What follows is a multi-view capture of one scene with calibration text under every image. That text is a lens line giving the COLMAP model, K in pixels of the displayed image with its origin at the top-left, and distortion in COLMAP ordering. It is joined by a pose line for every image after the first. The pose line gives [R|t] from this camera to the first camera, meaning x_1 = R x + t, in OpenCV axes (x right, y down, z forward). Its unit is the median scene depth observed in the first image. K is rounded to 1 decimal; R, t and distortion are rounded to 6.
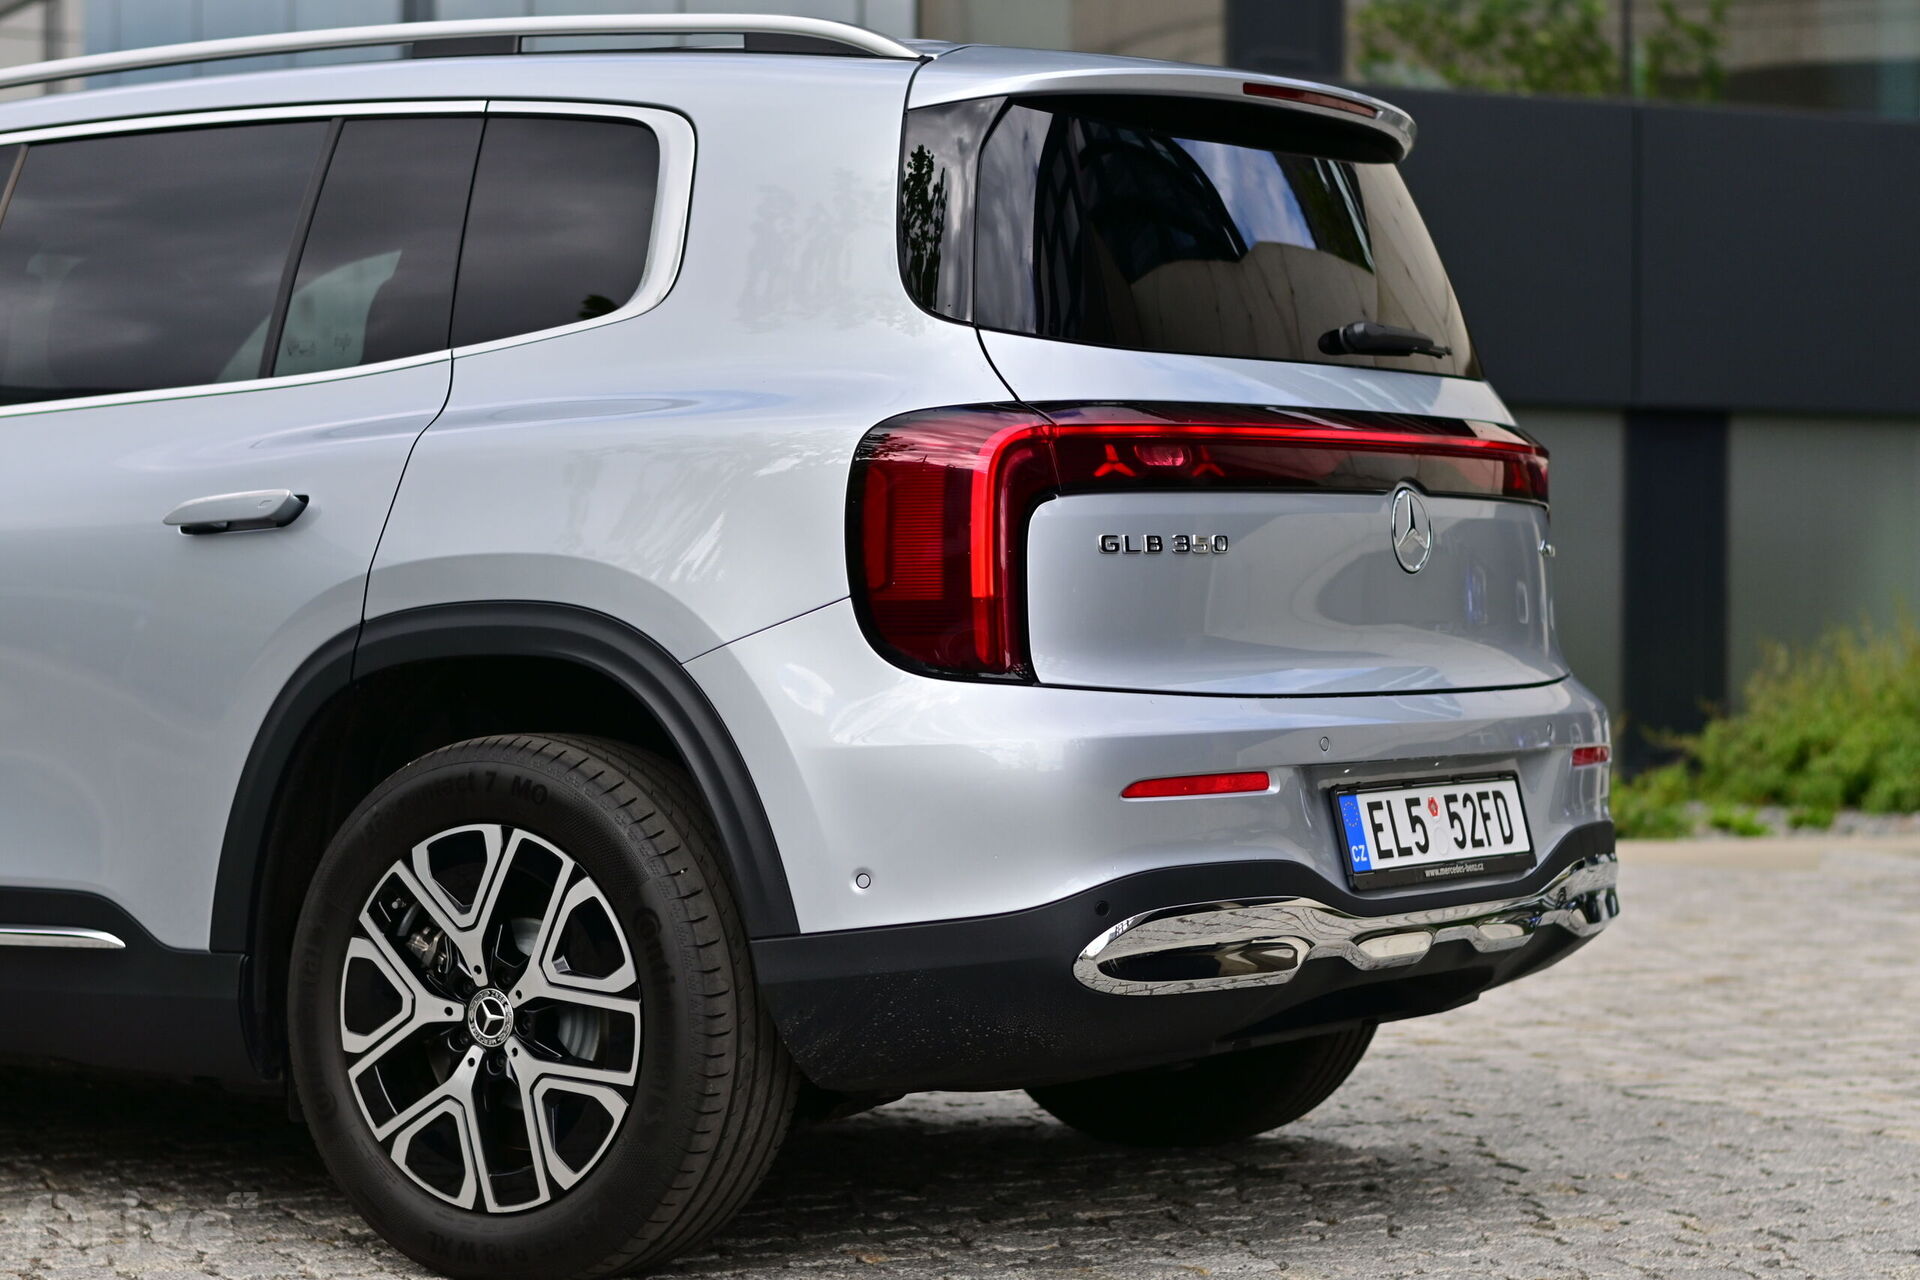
lens RADIAL K [[4317.8, 0, 960.0], [0, 4317.8, 640.0], [0, 0, 1]] dist [-0.049842, 0.139975]
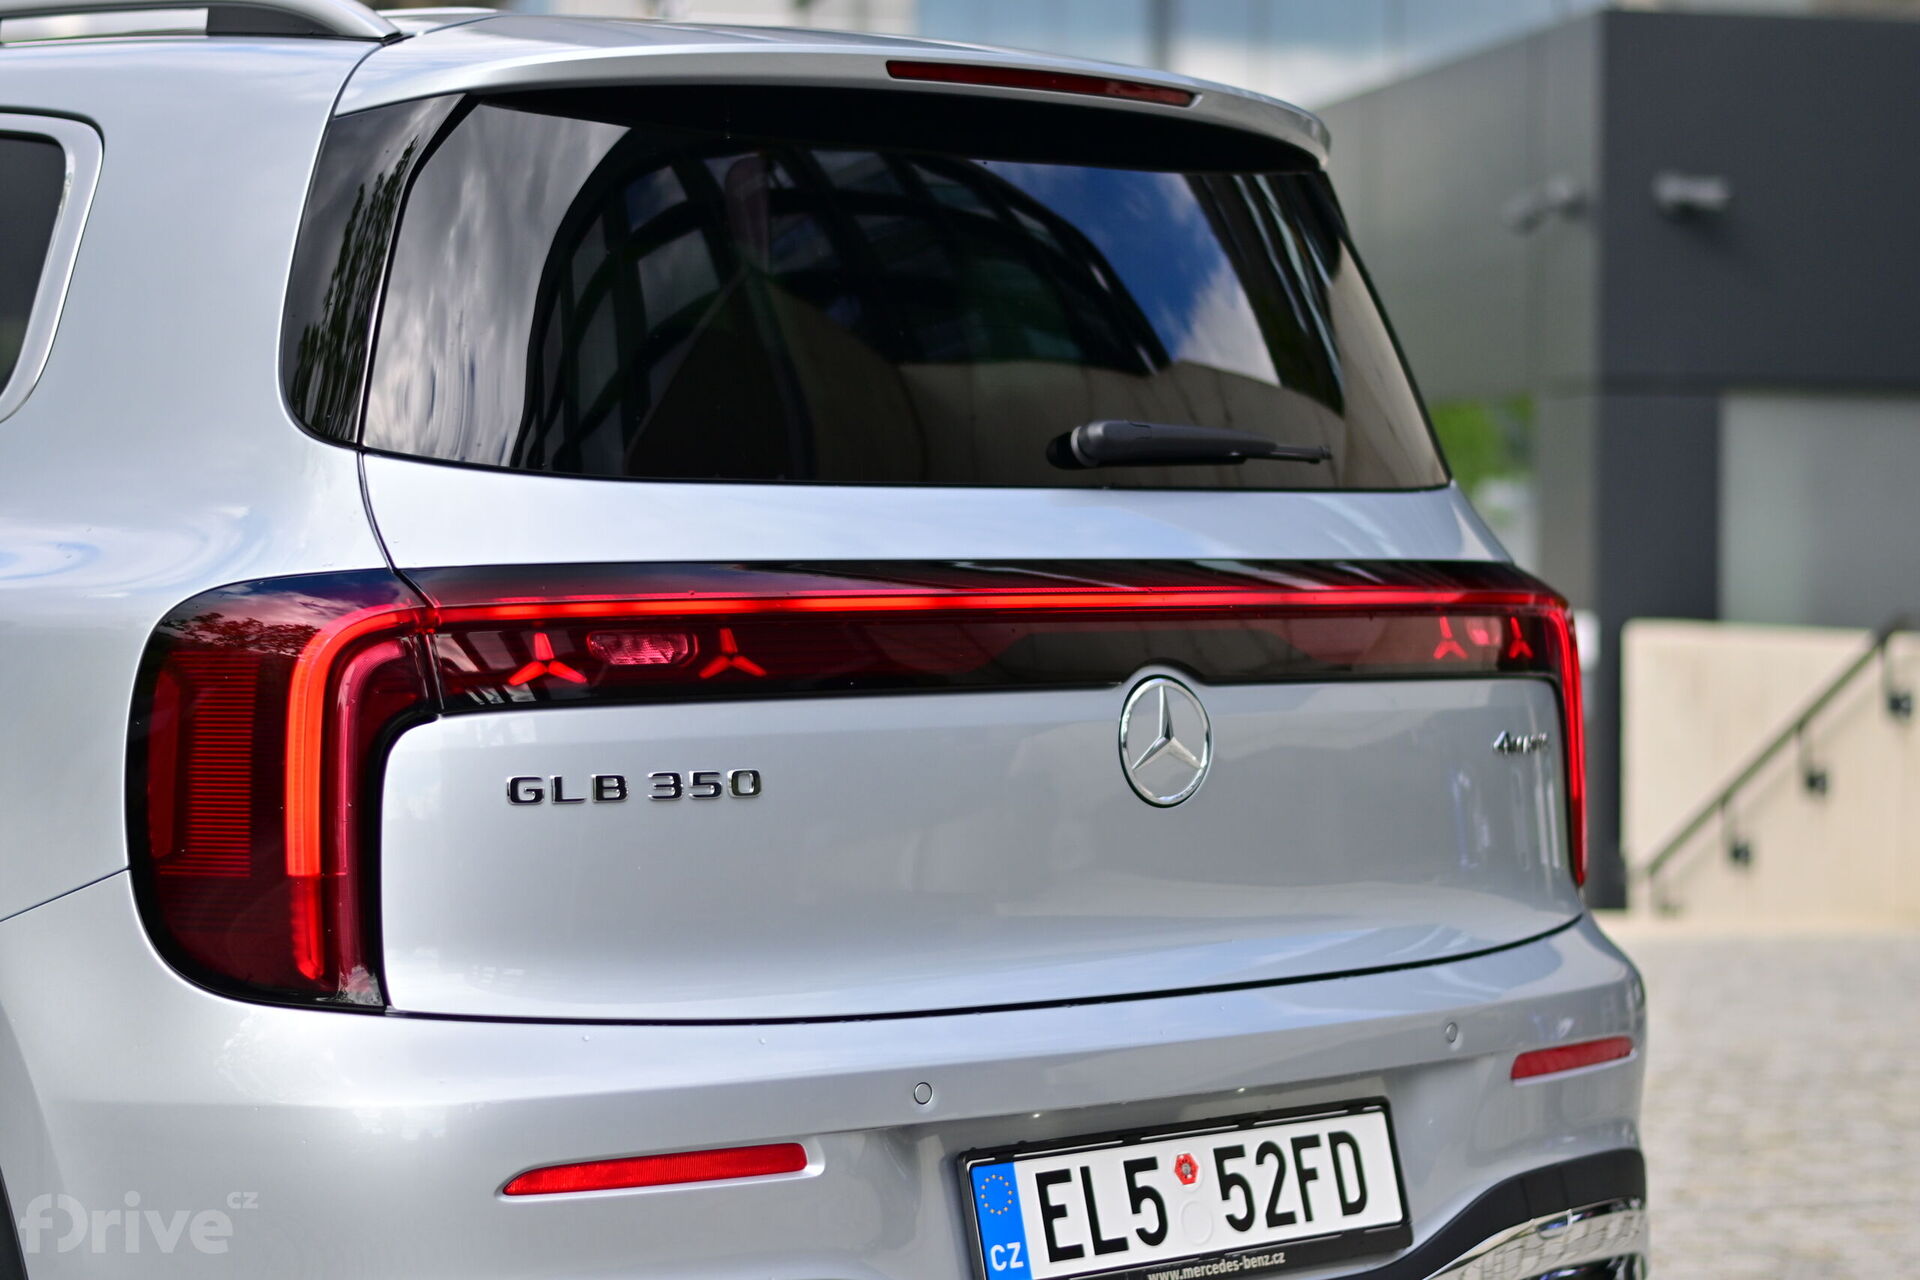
lens RADIAL K [[4317.8, 0, 960.0], [0, 4317.8, 640.0], [0, 0, 1]] dist [-0.049842, 0.139975]
pose [[0.972136, 0.005319, -0.234355, 0.231947], [-0.003601, 0.999963, 0.007759, -0.046641], [0.234388, -0.006699, 0.972120, 0.366998]]
